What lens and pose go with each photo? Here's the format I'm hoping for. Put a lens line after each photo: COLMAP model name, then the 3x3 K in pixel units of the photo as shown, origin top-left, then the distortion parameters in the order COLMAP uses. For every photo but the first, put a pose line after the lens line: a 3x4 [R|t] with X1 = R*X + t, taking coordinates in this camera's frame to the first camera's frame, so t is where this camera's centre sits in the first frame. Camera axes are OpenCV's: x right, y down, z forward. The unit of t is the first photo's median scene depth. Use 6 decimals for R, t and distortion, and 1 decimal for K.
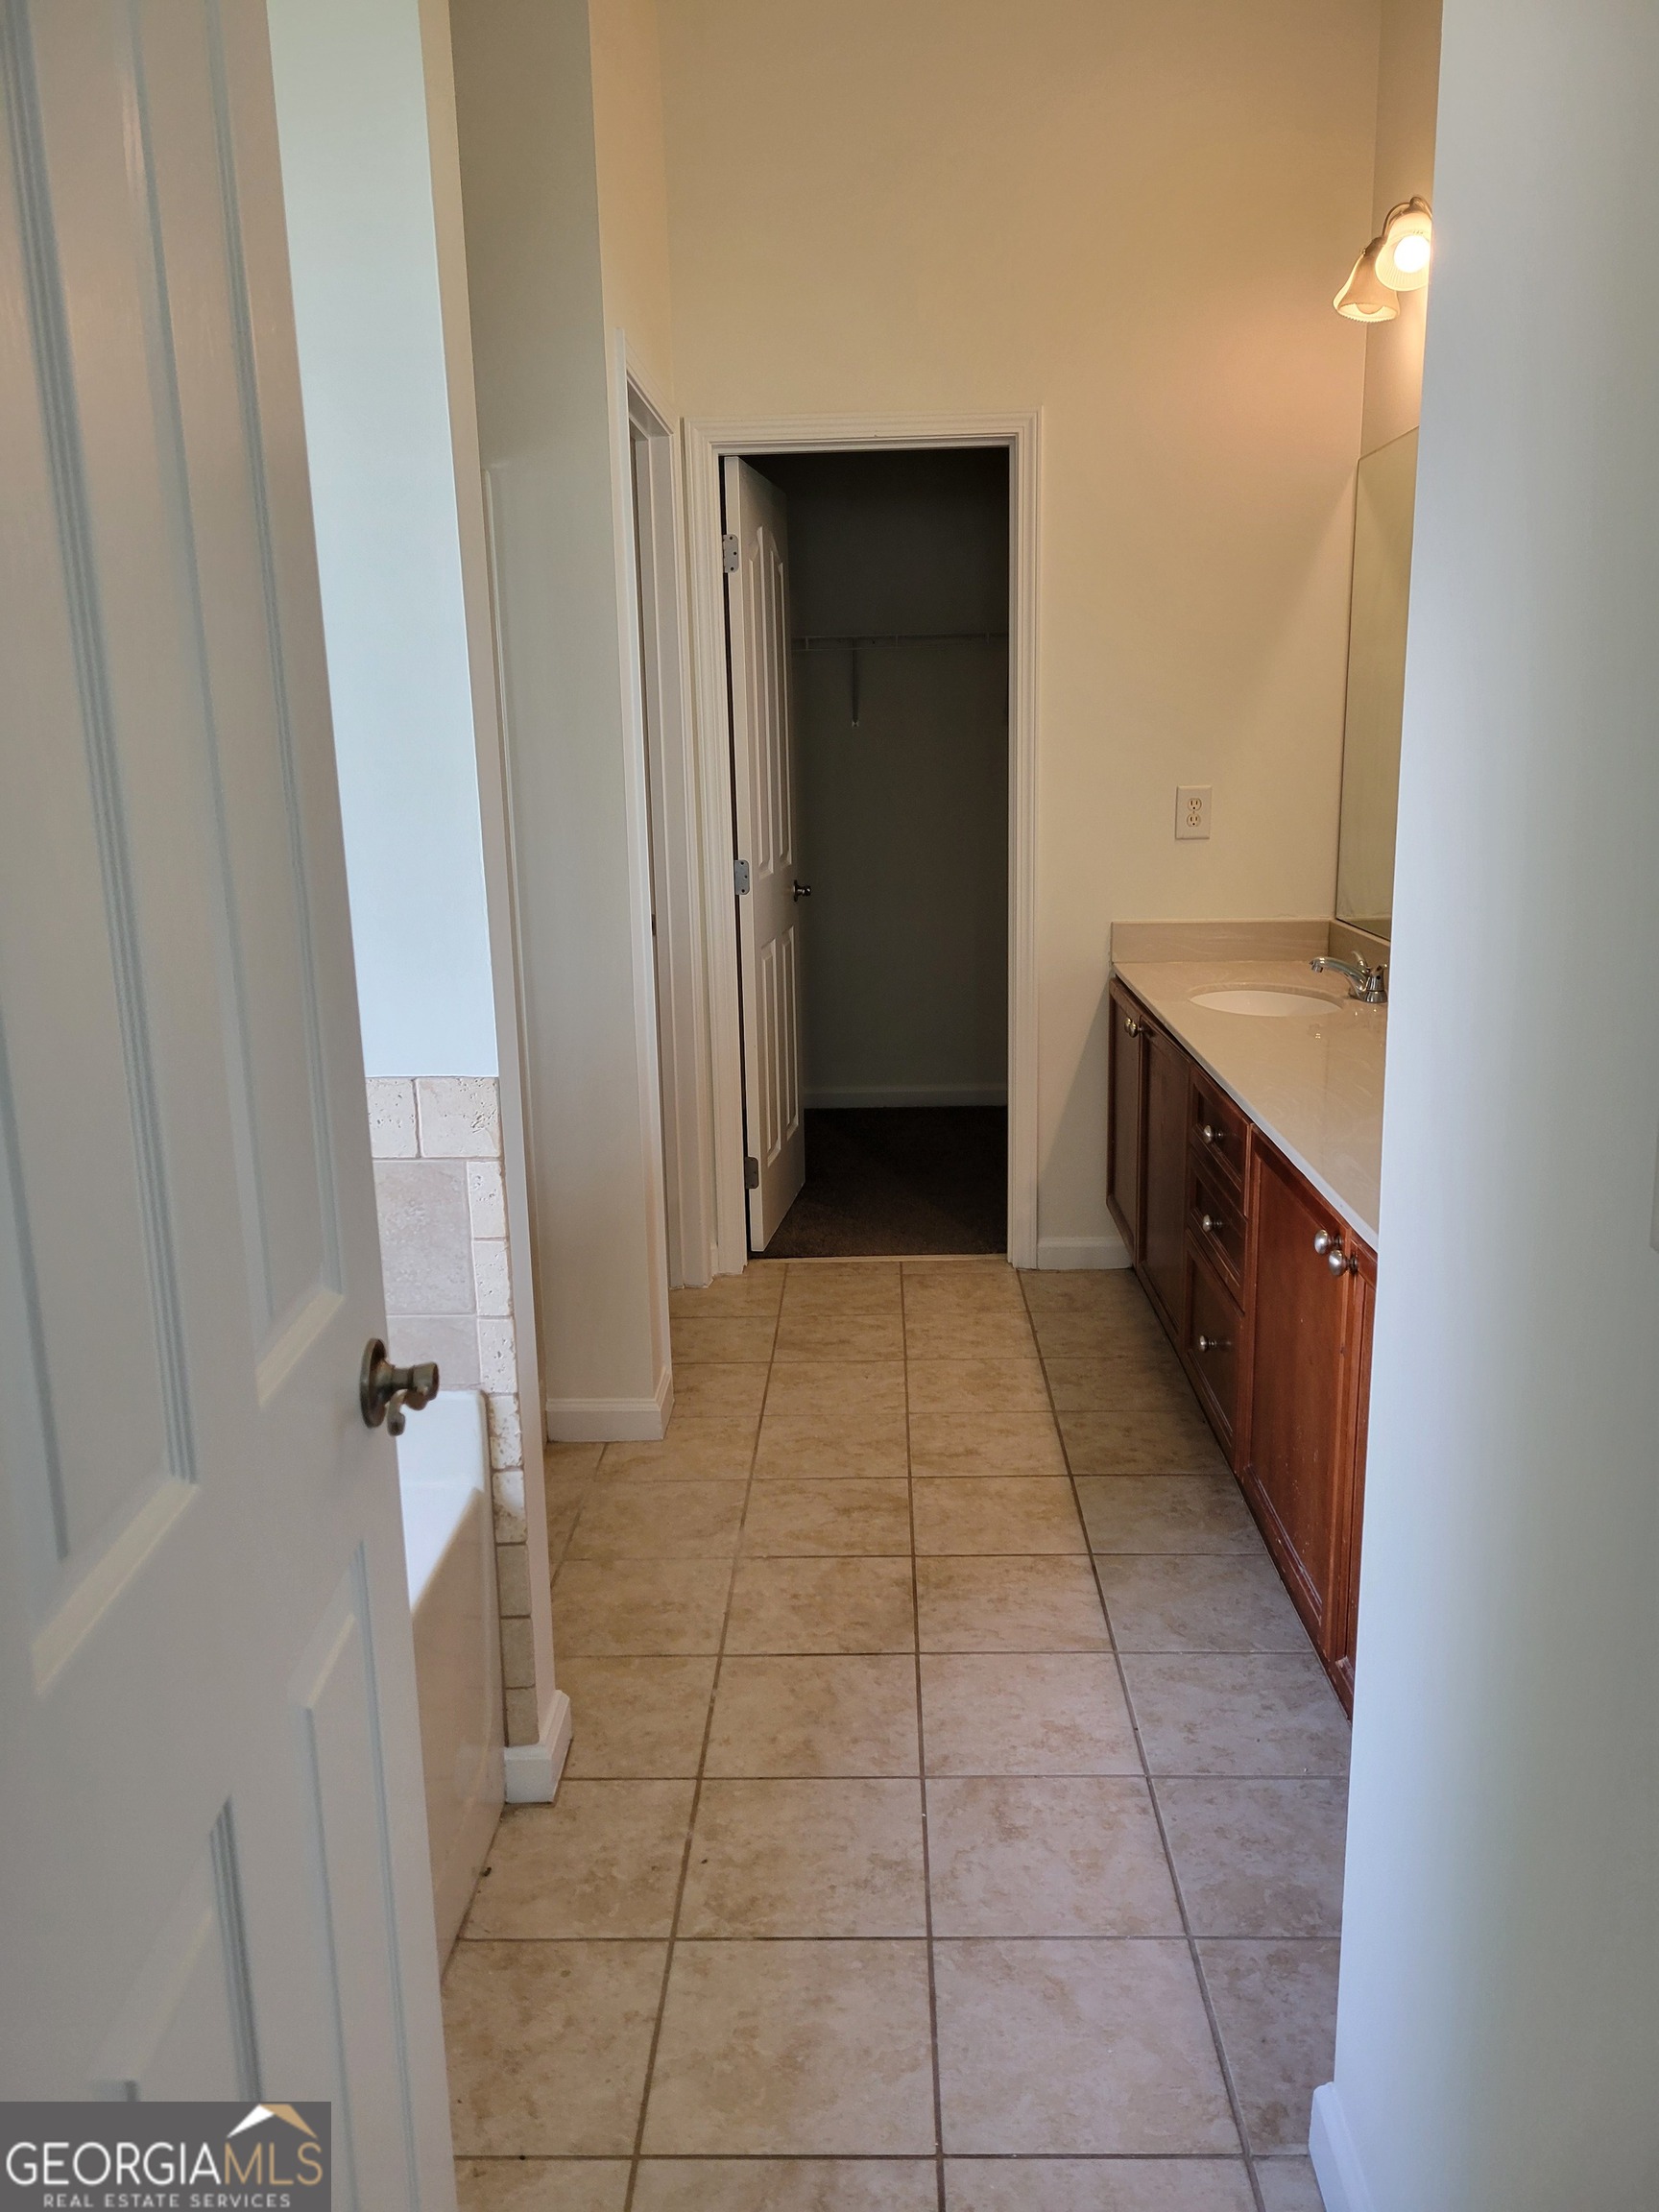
lens RADIAL K [[1654.3, 0, 831.5], [0, 1654.3, 1107.1], [0, 0, 1]] dist [0.032801, 0.002543]
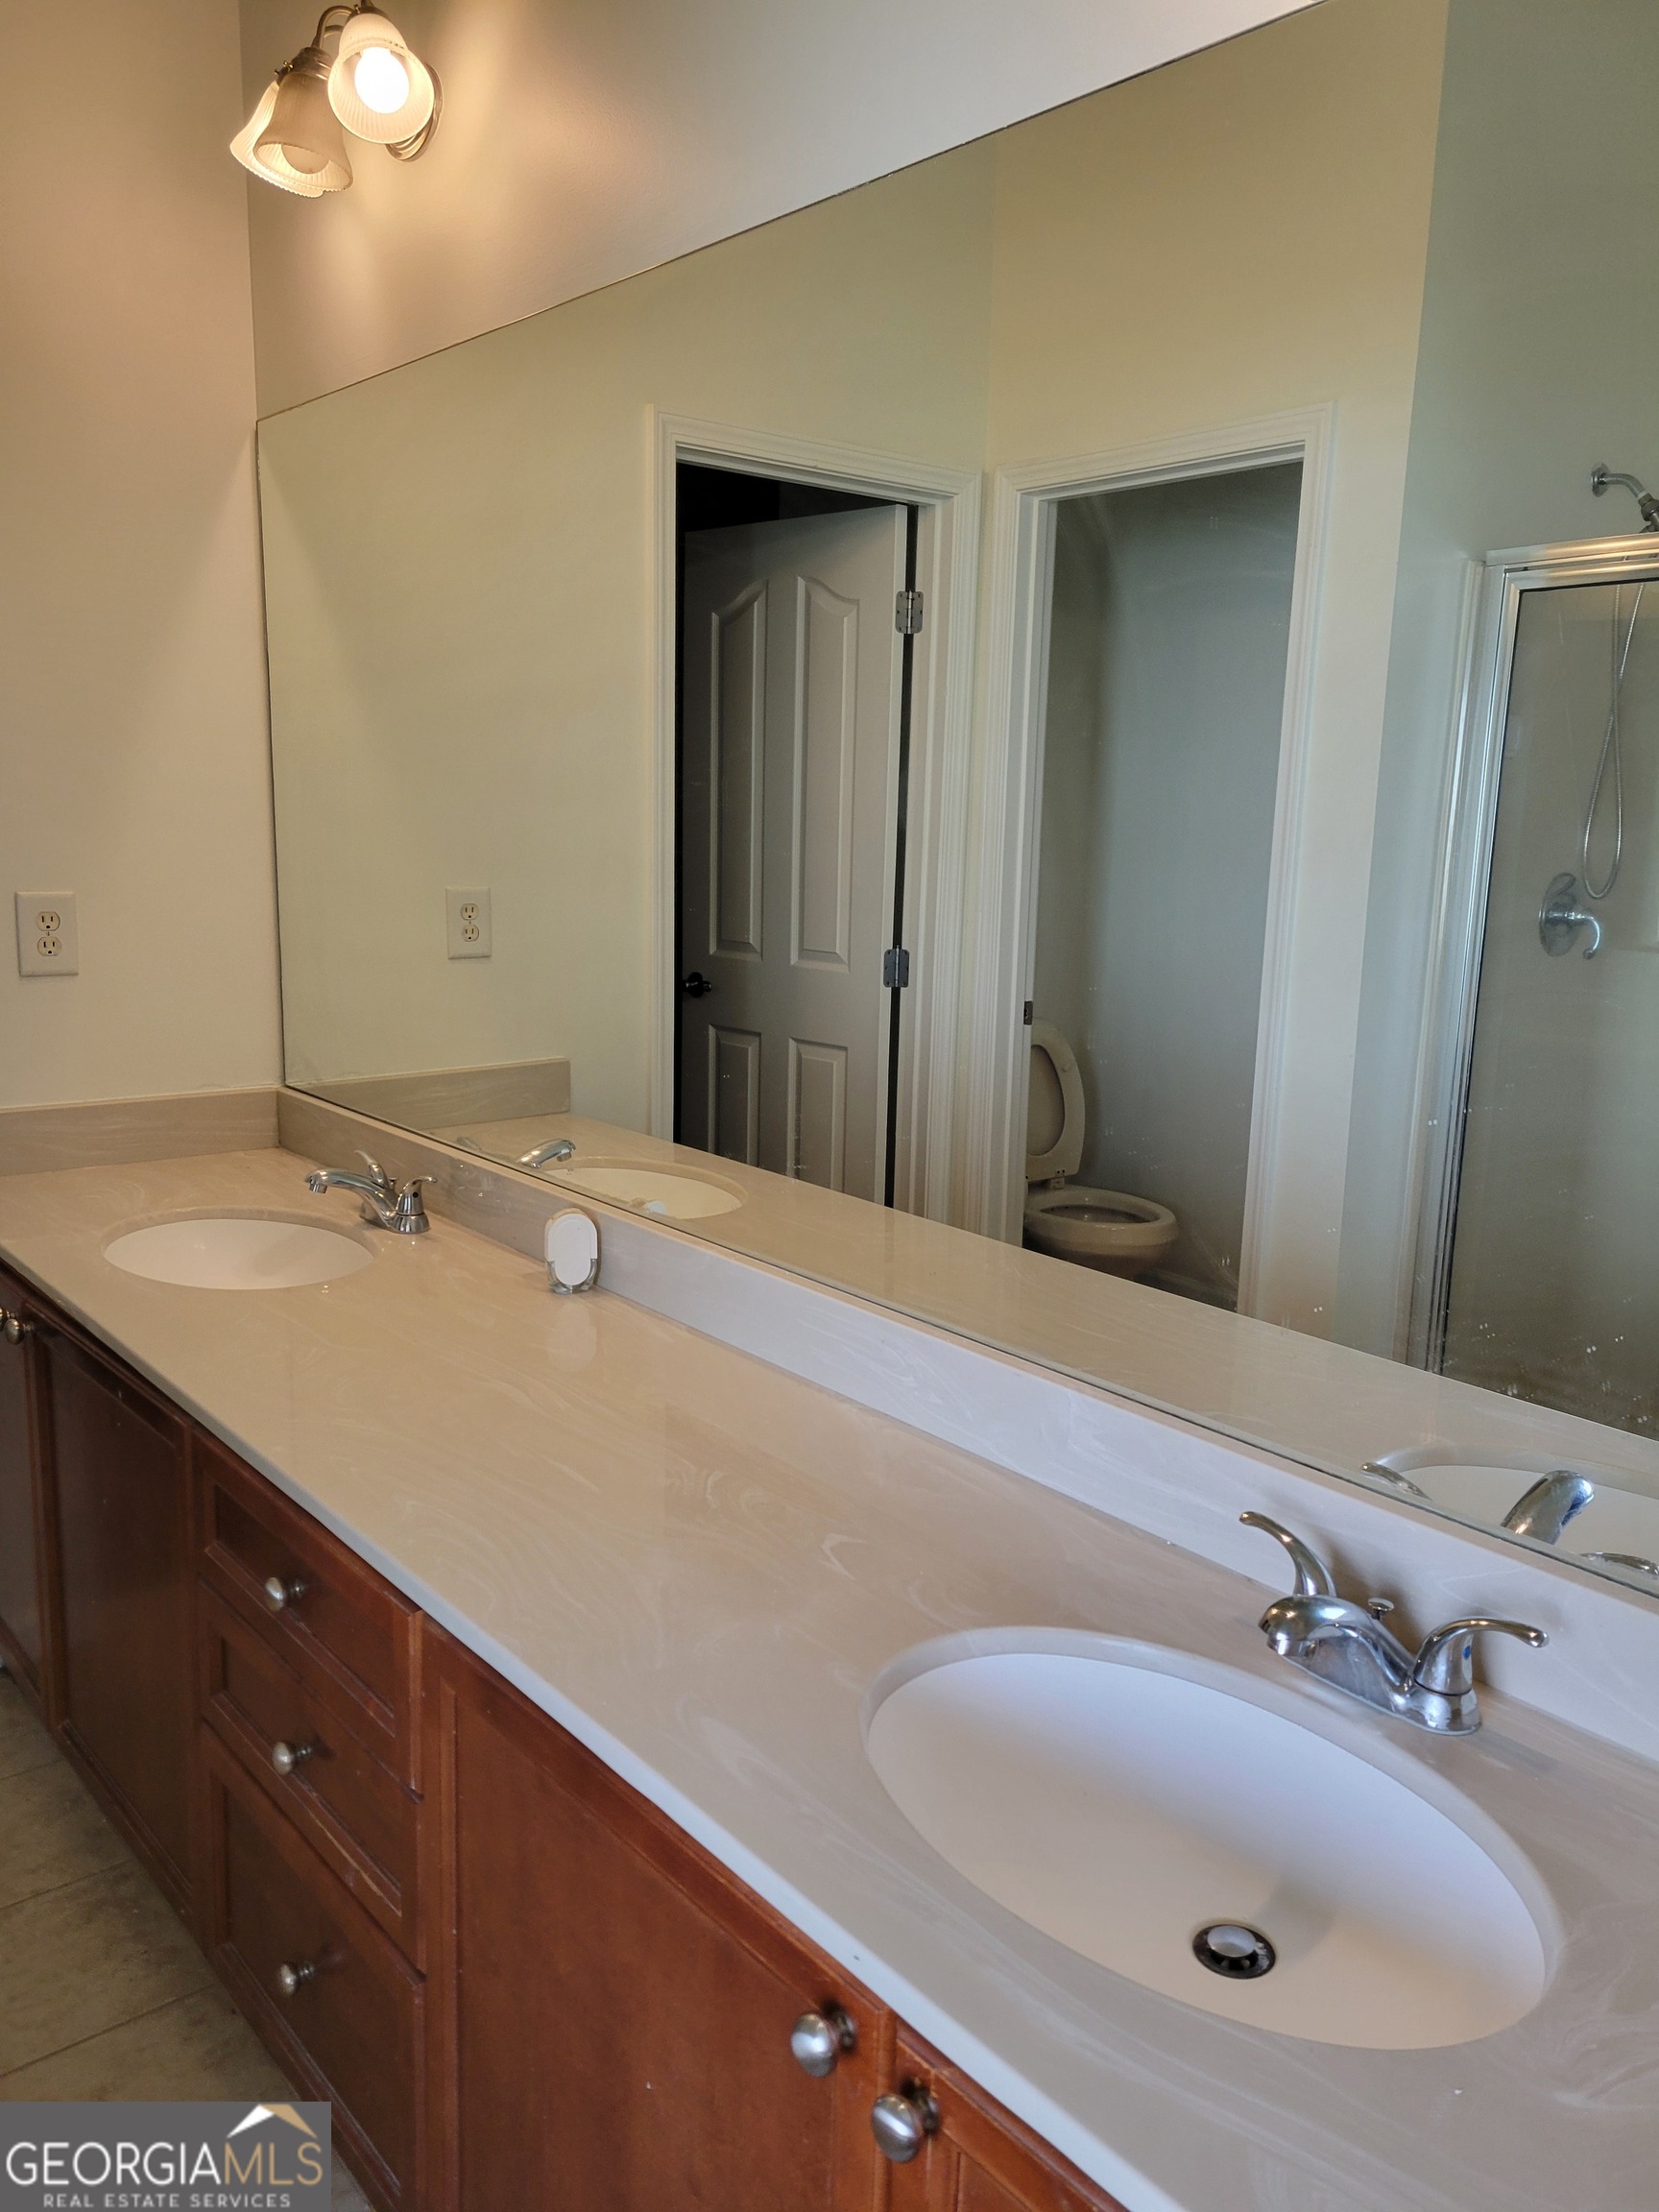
lens RADIAL K [[1654.3, 0, 835.6], [0, 1654.3, 1102.5], [0, 0, 1]] dist [0.032801, 0.002543]
pose [[0.742453, -0.080416, 0.665054, 0.018279], [0.106632, 0.994298, 0.001186, -0.096799], [-0.661357, 0.070035, 0.746794, 0.392114]]
